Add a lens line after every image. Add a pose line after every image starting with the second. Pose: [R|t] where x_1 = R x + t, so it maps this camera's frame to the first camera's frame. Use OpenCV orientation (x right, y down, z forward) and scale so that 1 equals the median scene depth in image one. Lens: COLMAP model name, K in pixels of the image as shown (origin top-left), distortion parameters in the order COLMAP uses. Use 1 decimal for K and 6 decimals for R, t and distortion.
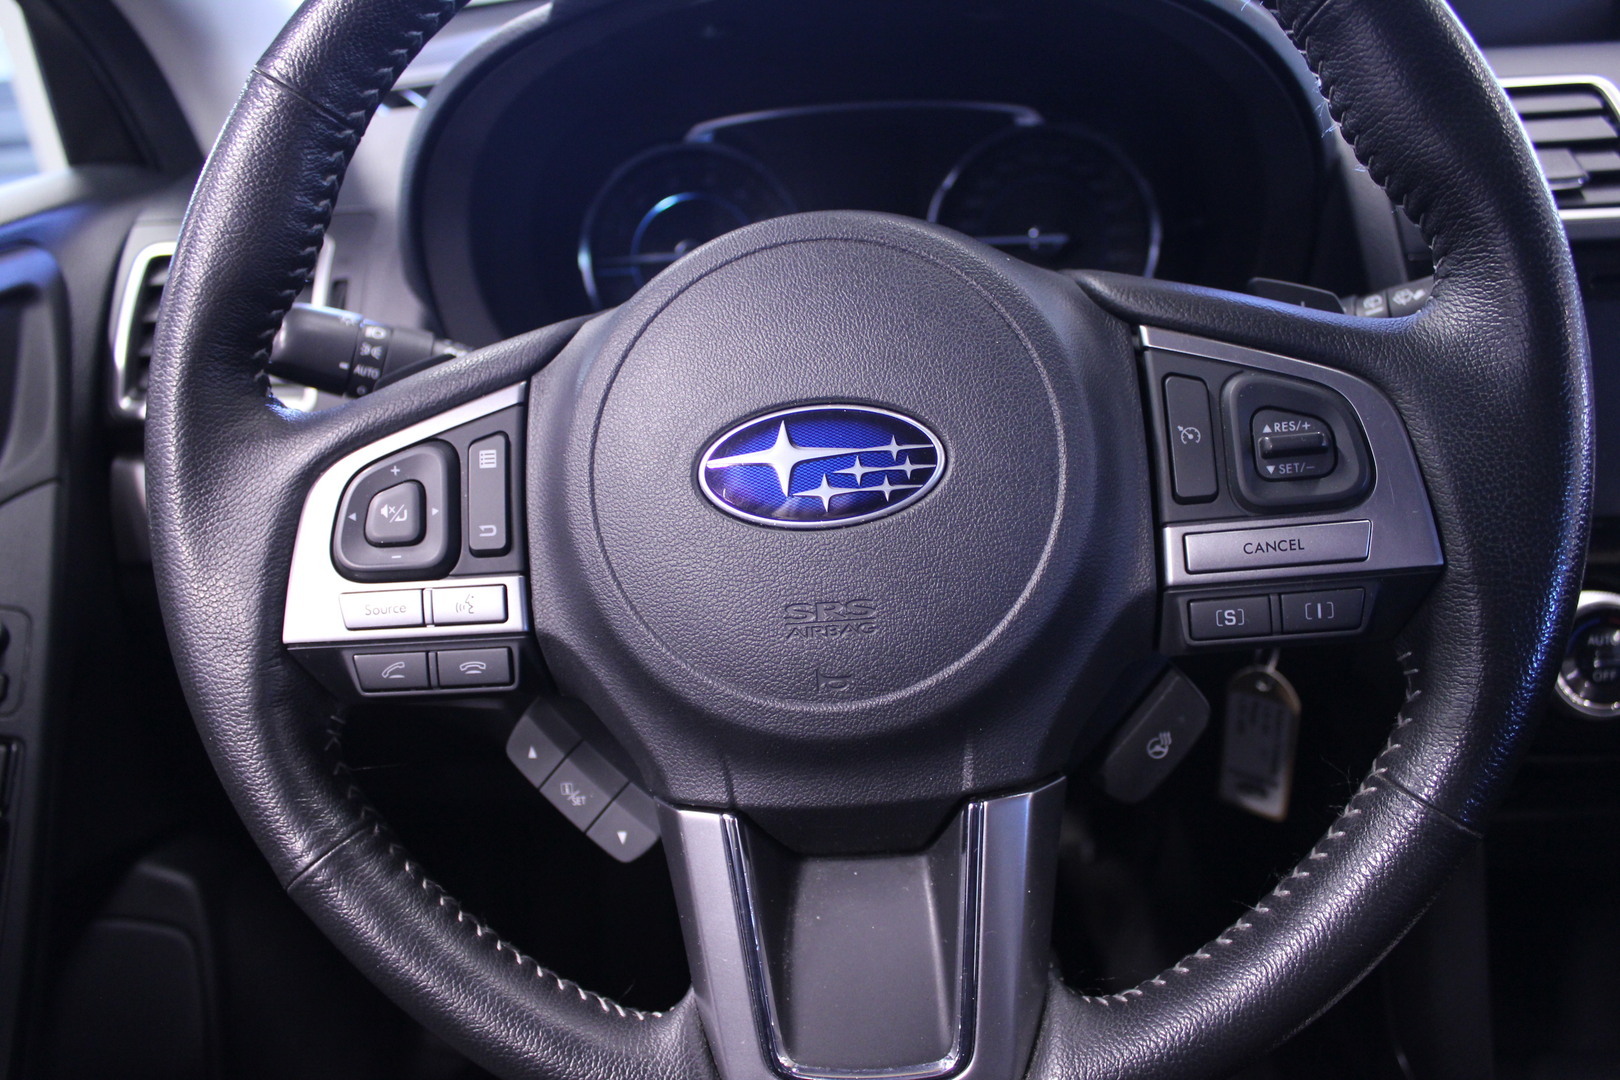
lens RADIAL K [[1329.6, 0, 815.3], [0, 1329.6, 504.5], [0, 0, 1]] dist [-0.188955, 0.167852]
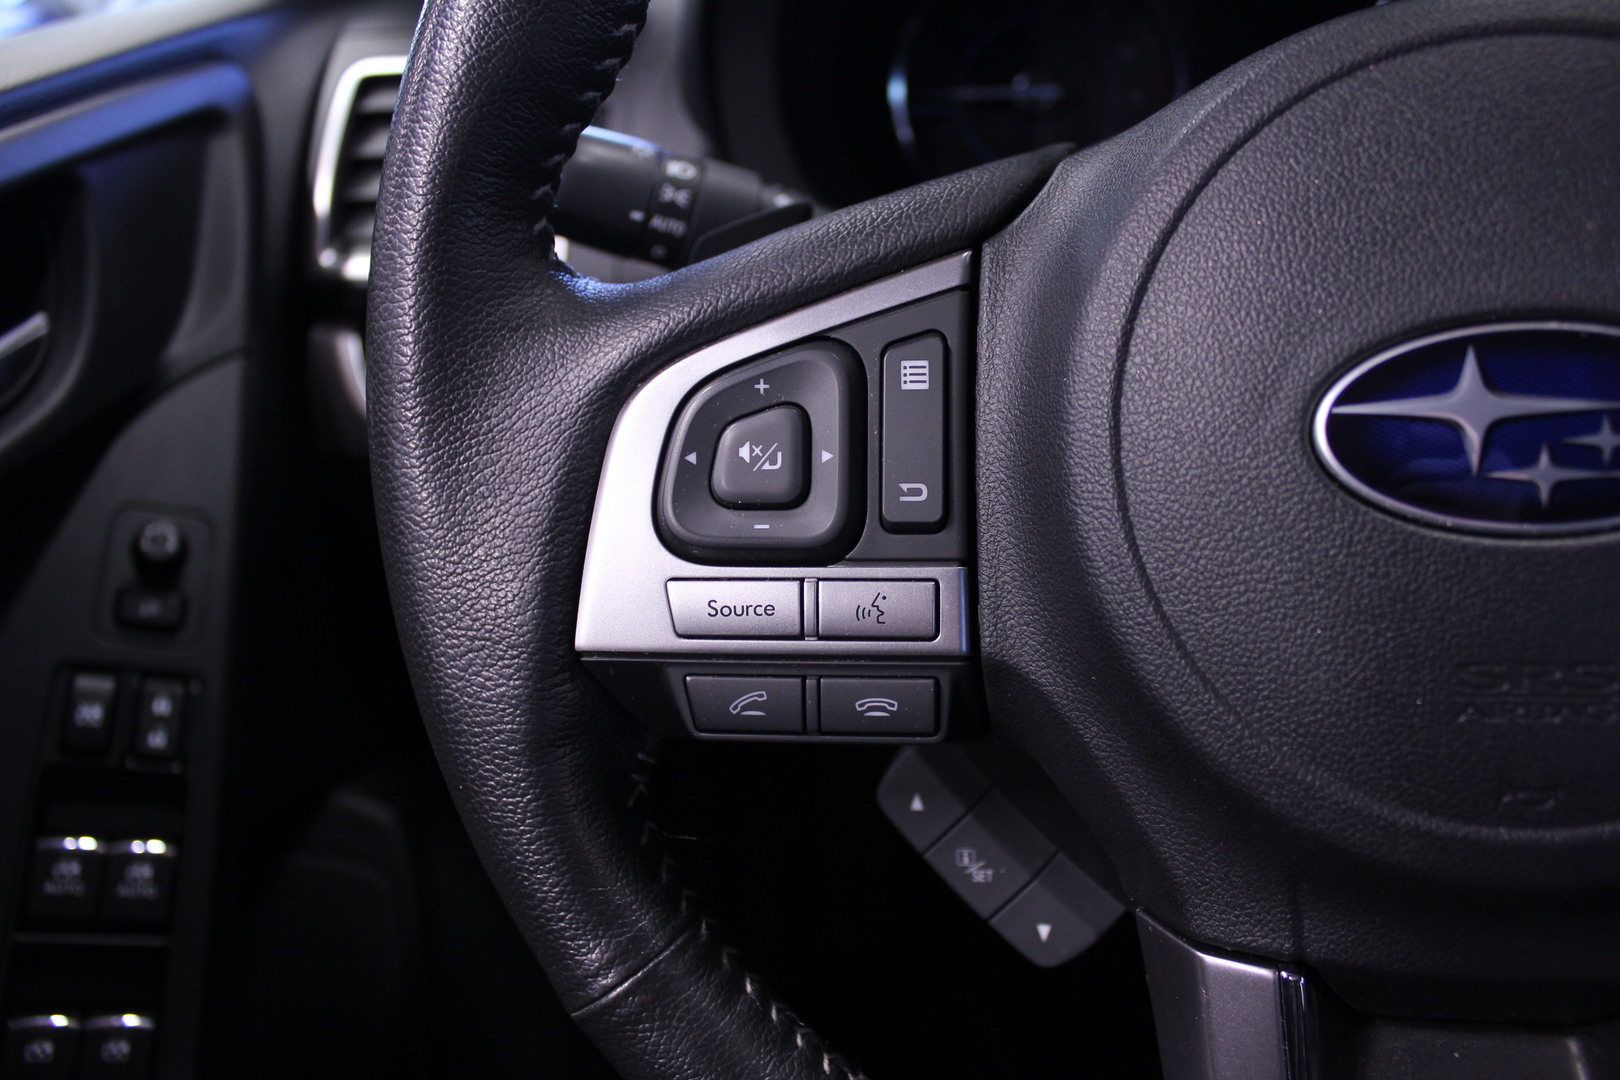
lens RADIAL K [[1329.6, 0, 815.3], [0, 1329.6, 504.5], [0, 0, 1]] dist [-0.188955, 0.167852]
pose [[0.990741, 0.054189, -0.124478, -0.216184], [-0.041475, 0.993863, 0.102549, -0.036325], [0.129272, -0.096437, 0.986909, 0.376673]]
